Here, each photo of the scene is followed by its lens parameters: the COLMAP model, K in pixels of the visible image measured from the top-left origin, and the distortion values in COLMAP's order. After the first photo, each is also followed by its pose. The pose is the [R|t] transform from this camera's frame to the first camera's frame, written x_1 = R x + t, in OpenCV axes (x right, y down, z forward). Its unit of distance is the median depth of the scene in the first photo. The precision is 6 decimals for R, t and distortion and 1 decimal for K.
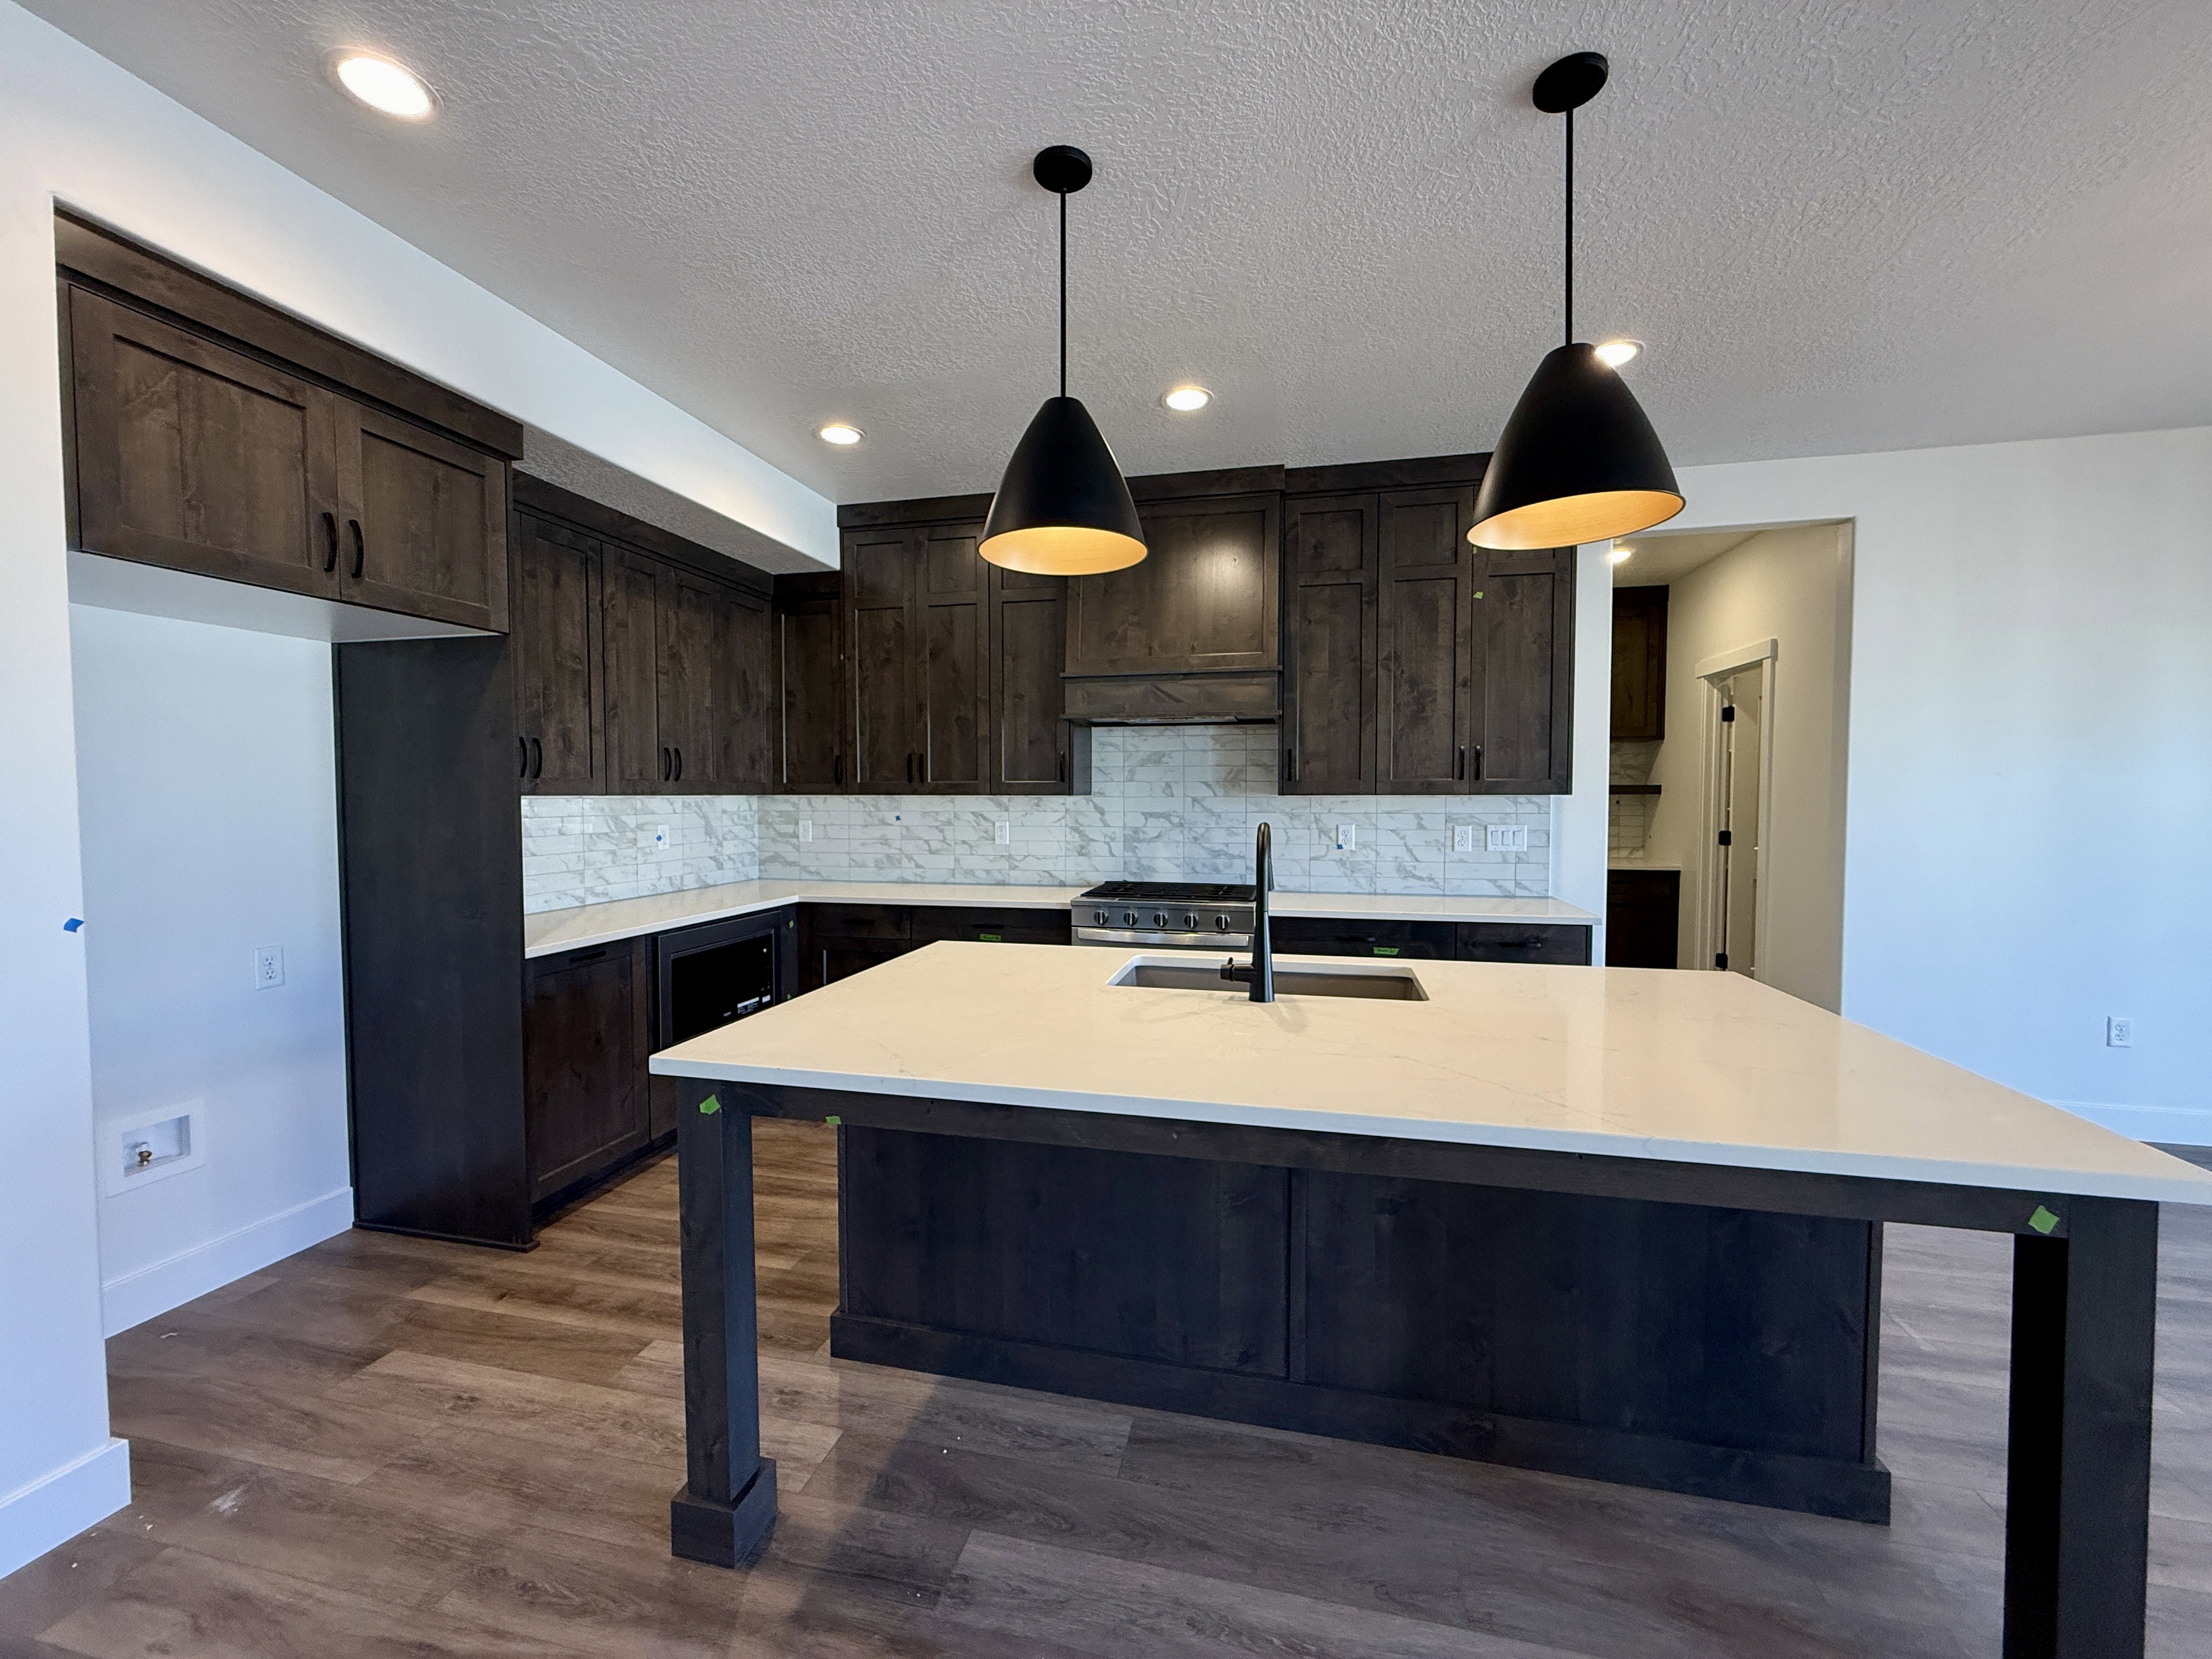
lens RADIAL K [[881.2, 0, 1098.4], [0, 881.2, 826.8], [0, 0, 1]] dist [0.002678, -0.000052]
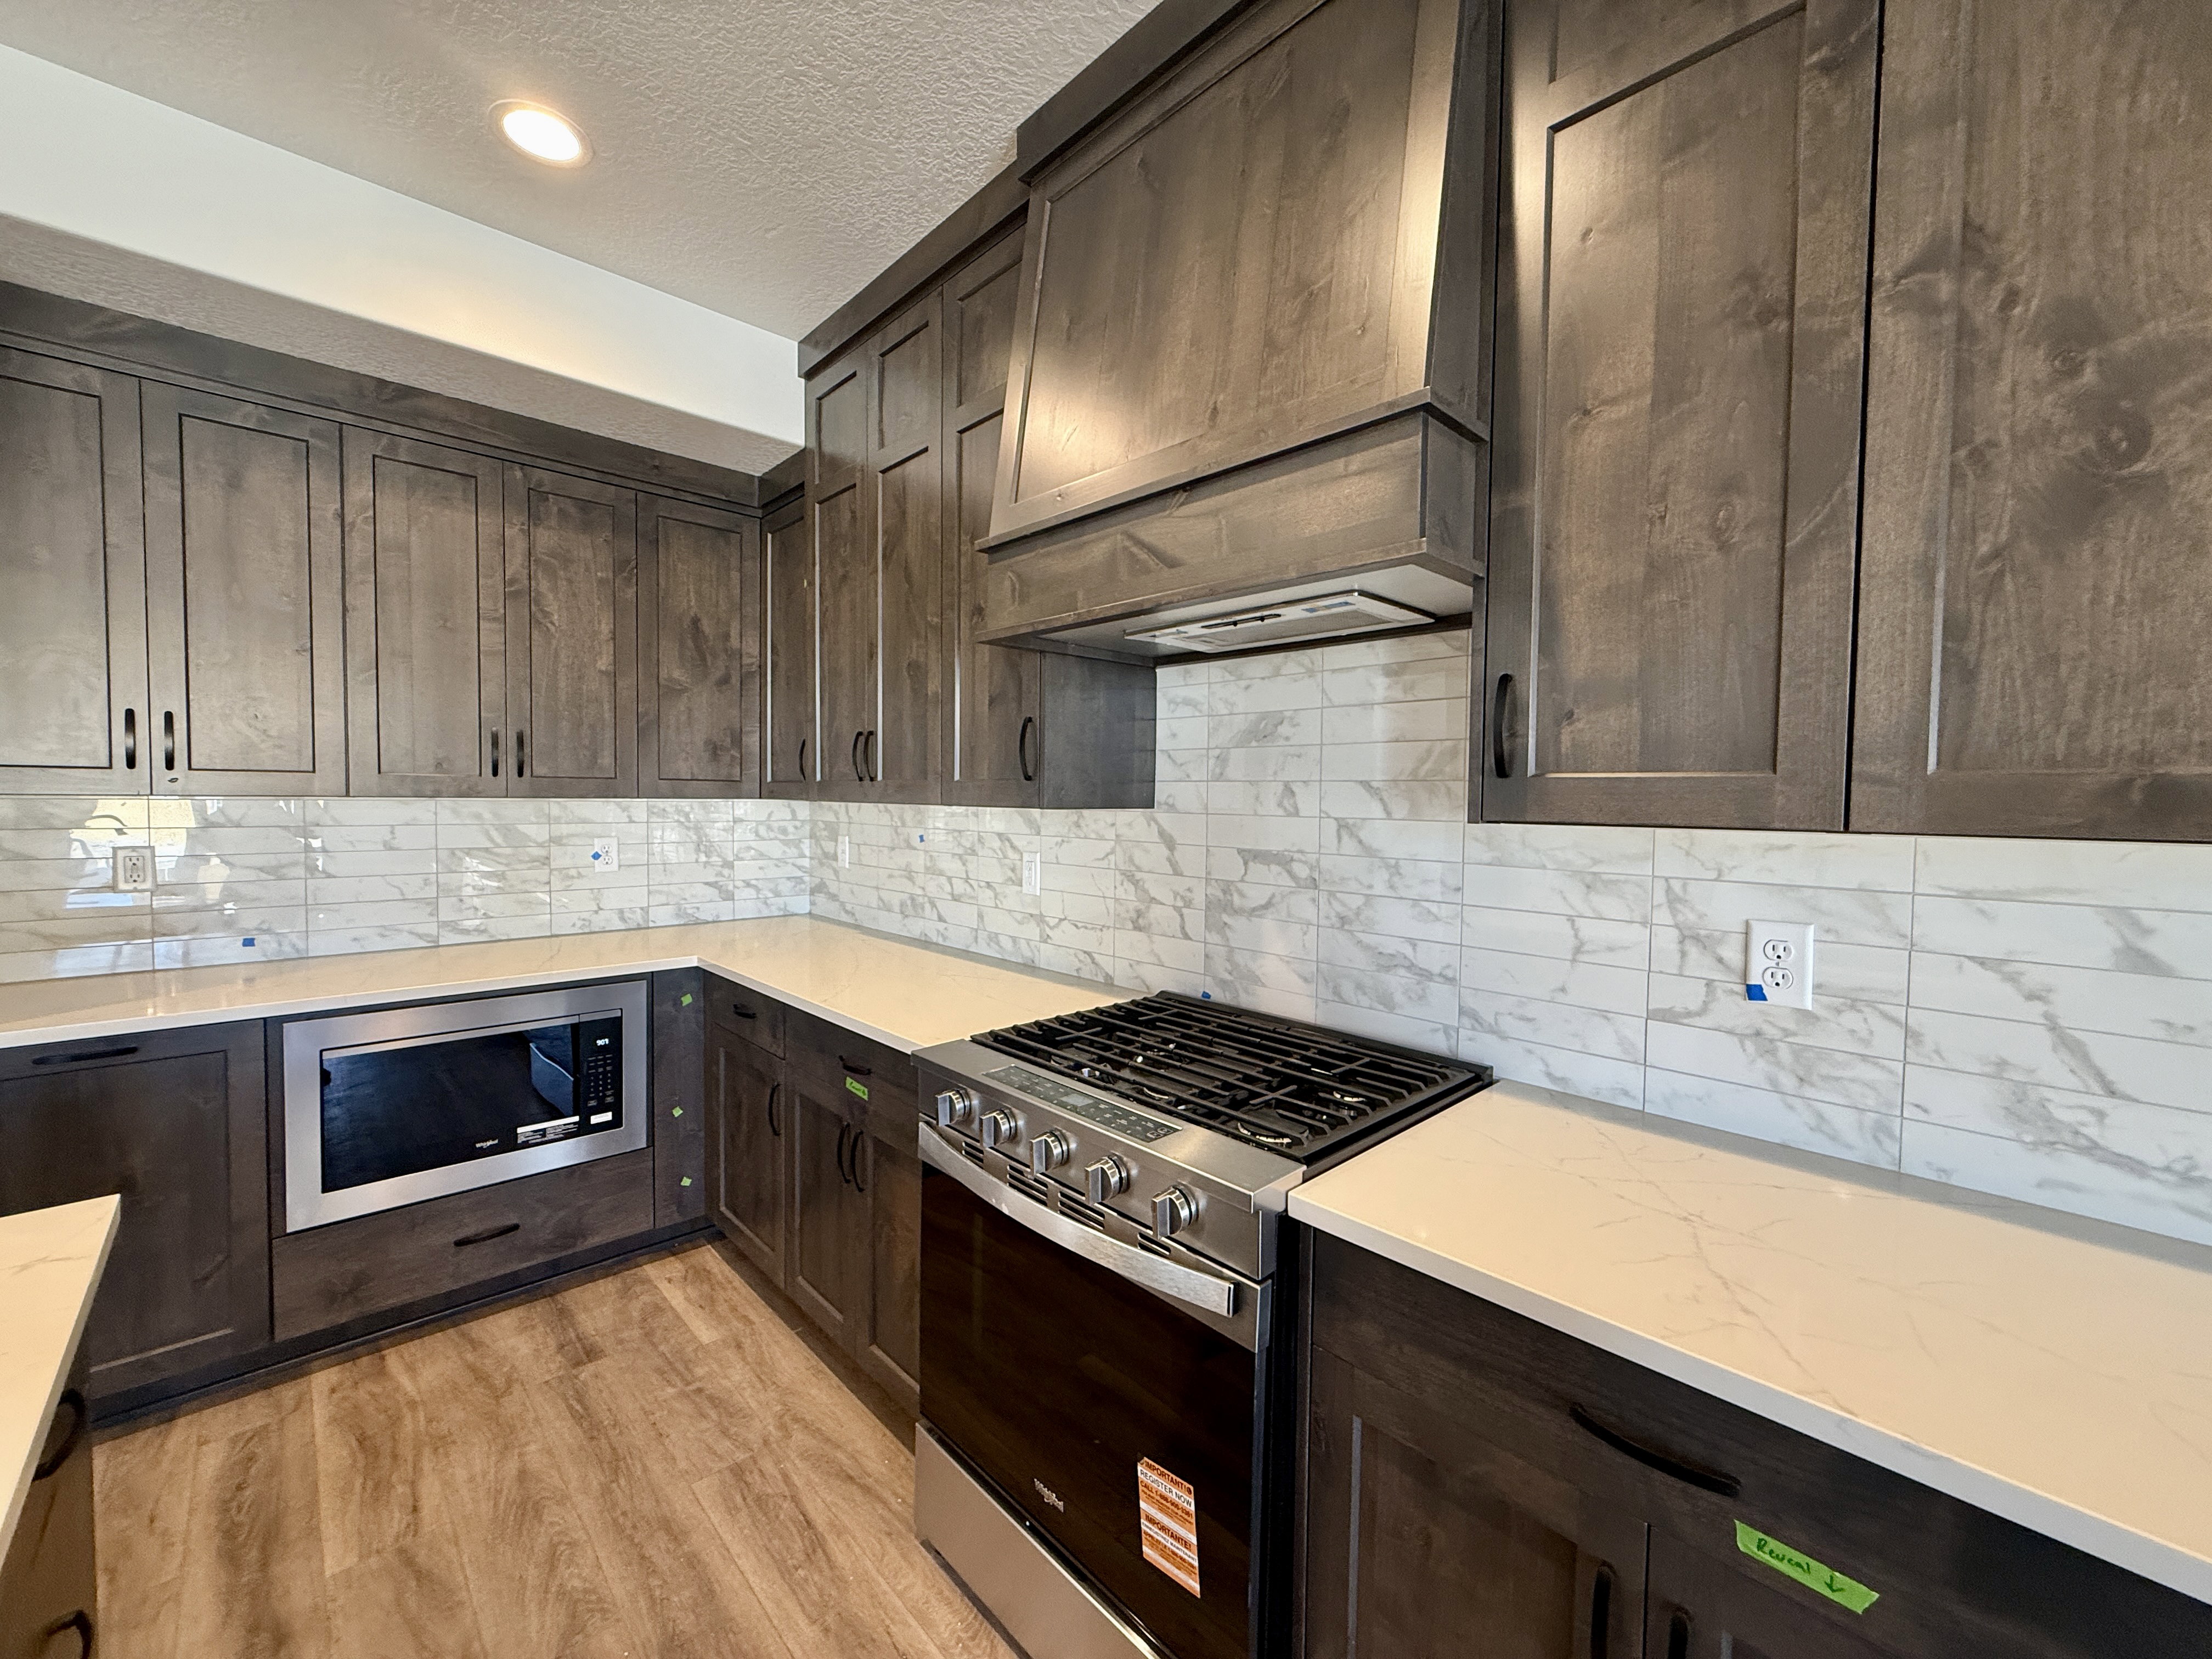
lens RADIAL K [[881.2, 0, 1101.7], [0, 881.2, 827.9], [0, 0, 1]] dist [0.002678, -0.000052]
pose [[0.833968, 0.031618, -0.550907, 0.253386], [-0.033385, 0.999419, 0.006820, -0.029418], [0.550803, 0.012704, 0.834539, 0.618070]]
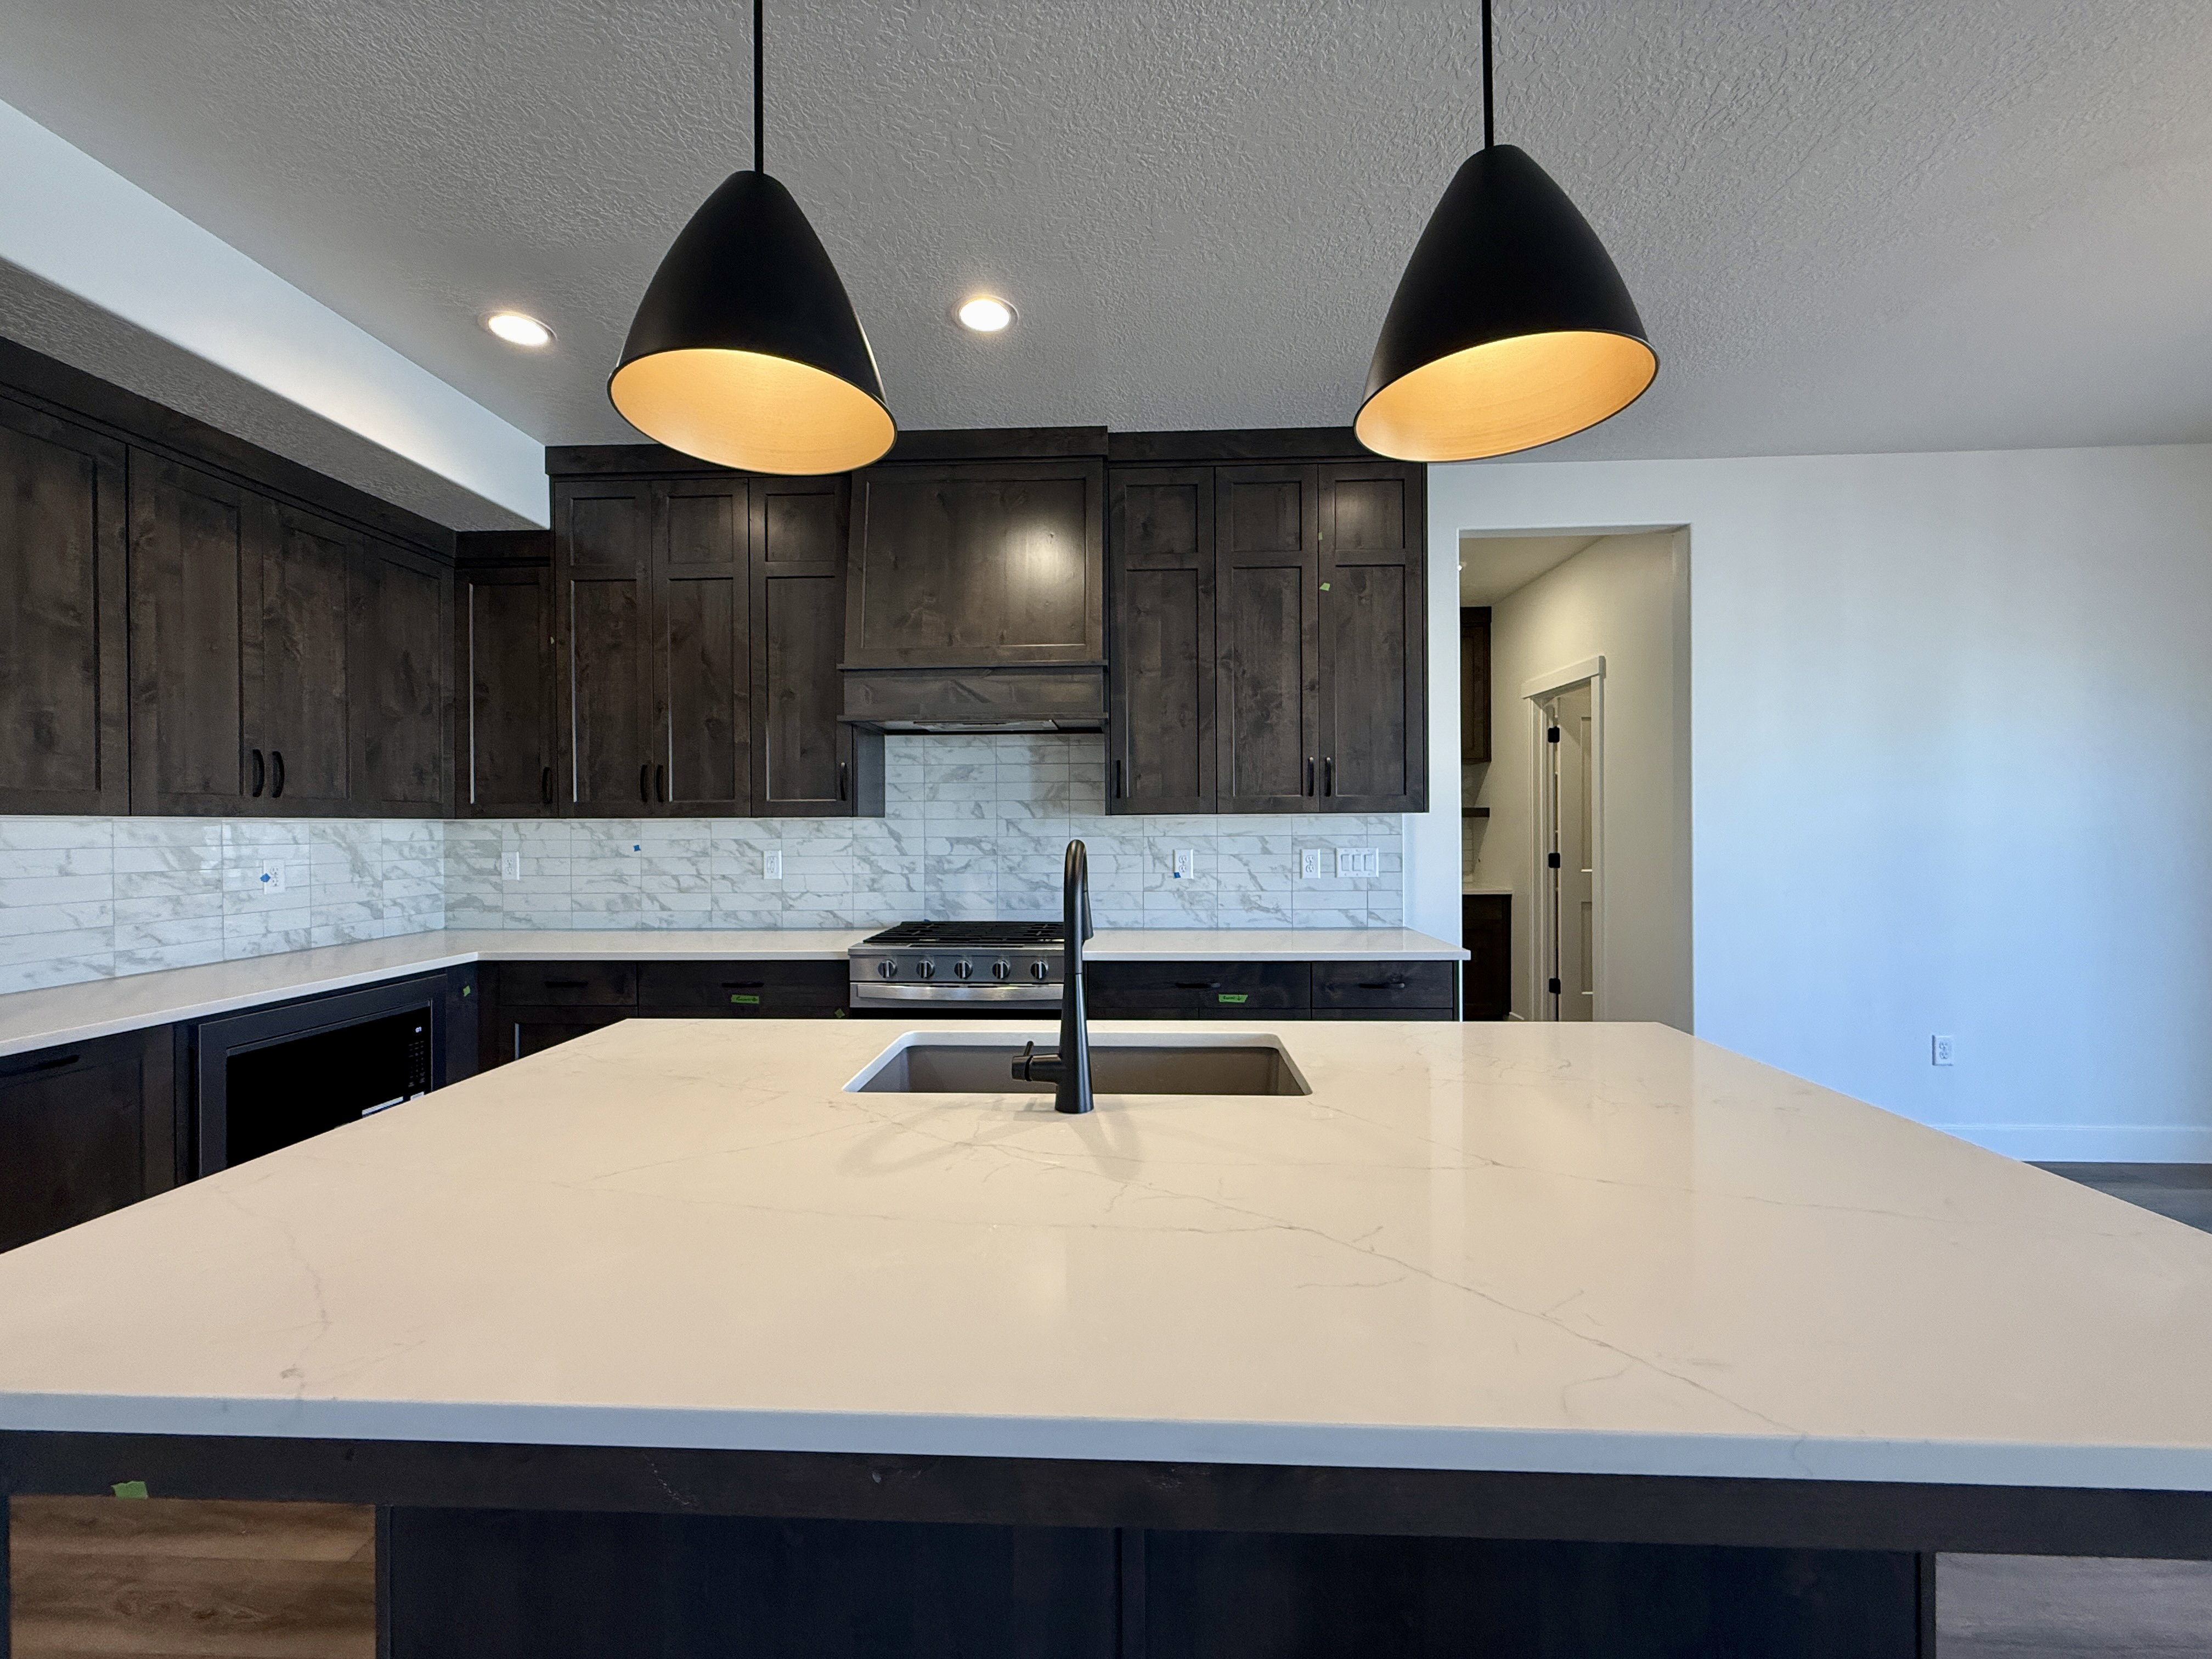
lens RADIAL K [[881.2, 0, 1097.3], [0, 881.2, 828.4], [0, 0, 1]] dist [0.002678, -0.000052]
pose [[0.983194, -0.006042, 0.182464, 0.039766], [0.012377, 0.999359, -0.033599, 0.004800], [-0.182144, 0.035293, 0.982638, 0.163239]]
